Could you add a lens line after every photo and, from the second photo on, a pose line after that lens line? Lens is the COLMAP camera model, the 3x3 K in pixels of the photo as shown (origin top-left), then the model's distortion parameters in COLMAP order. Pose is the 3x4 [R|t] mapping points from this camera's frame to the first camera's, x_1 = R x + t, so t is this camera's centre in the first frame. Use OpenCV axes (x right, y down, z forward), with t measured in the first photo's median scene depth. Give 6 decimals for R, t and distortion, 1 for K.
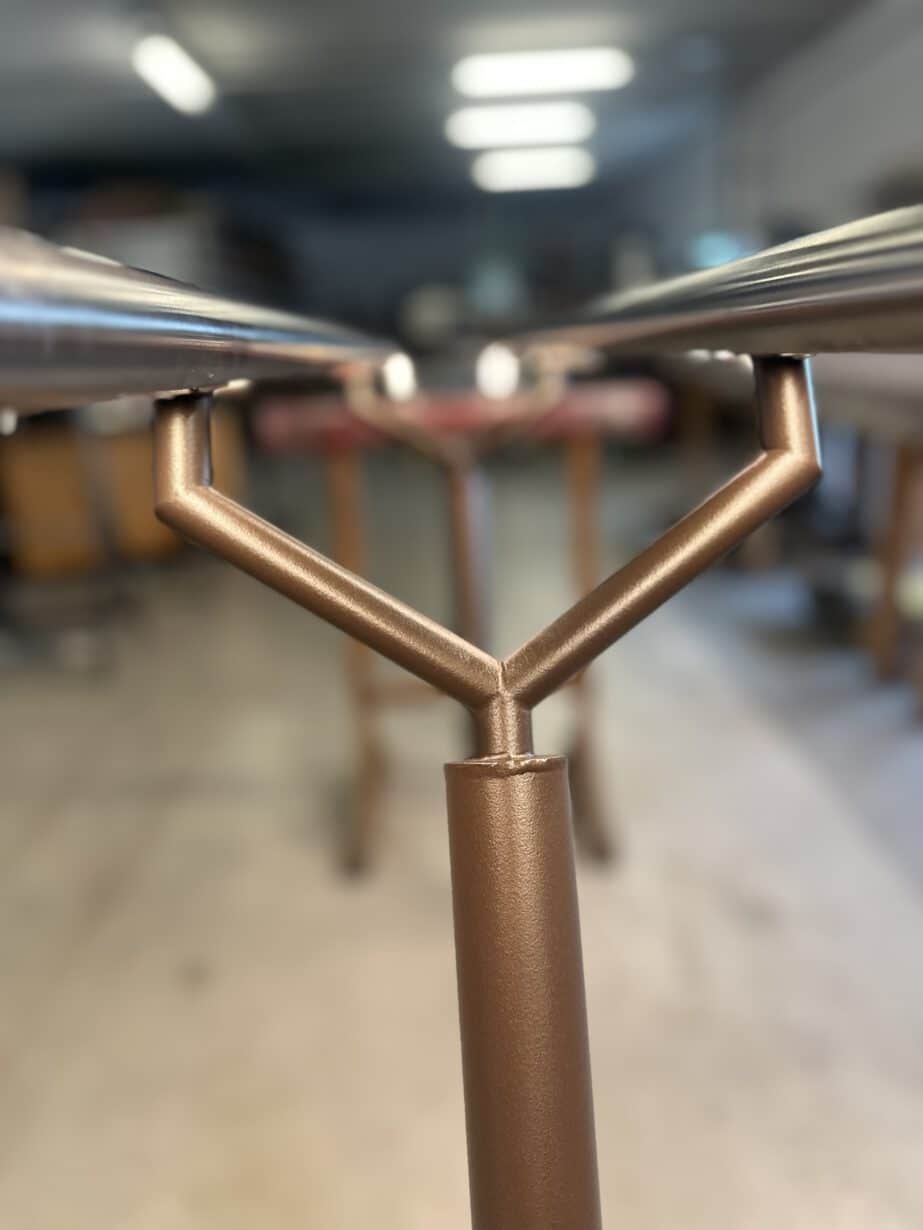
lens RADIAL K [[883.2, 0, 461.5], [0, 883.2, 615.0], [0, 0, 1]] dist [0.006787, -0.088953]
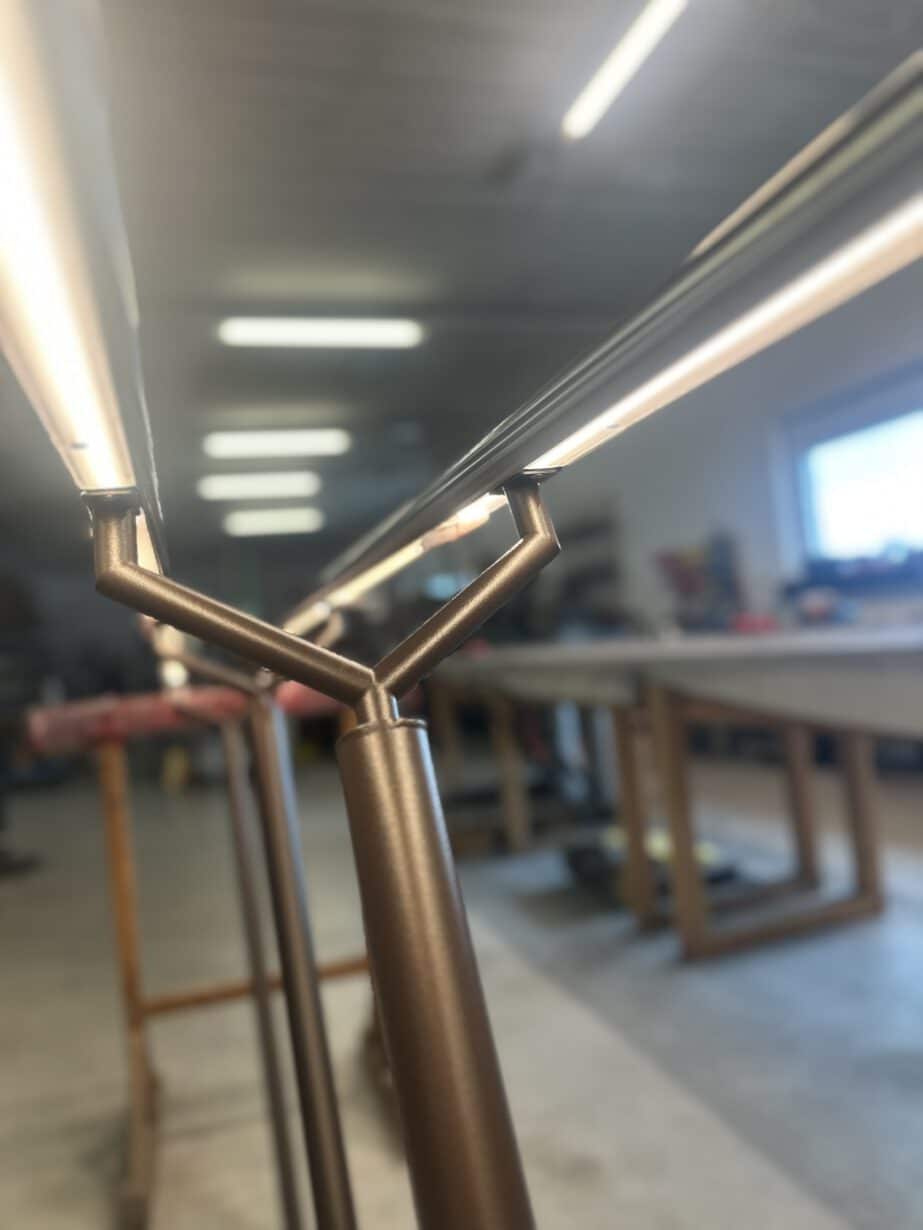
lens RADIAL K [[879.2, 0, 478.3], [0, 879.2, 615.1], [0, 0, 1]] dist [0.035364, -0.088998]
pose [[0.952290, -0.037846, 0.302839, -0.038700], [0.145196, 0.928974, -0.340479, 0.086308], [-0.268444, 0.368206, 0.890147, -0.058368]]
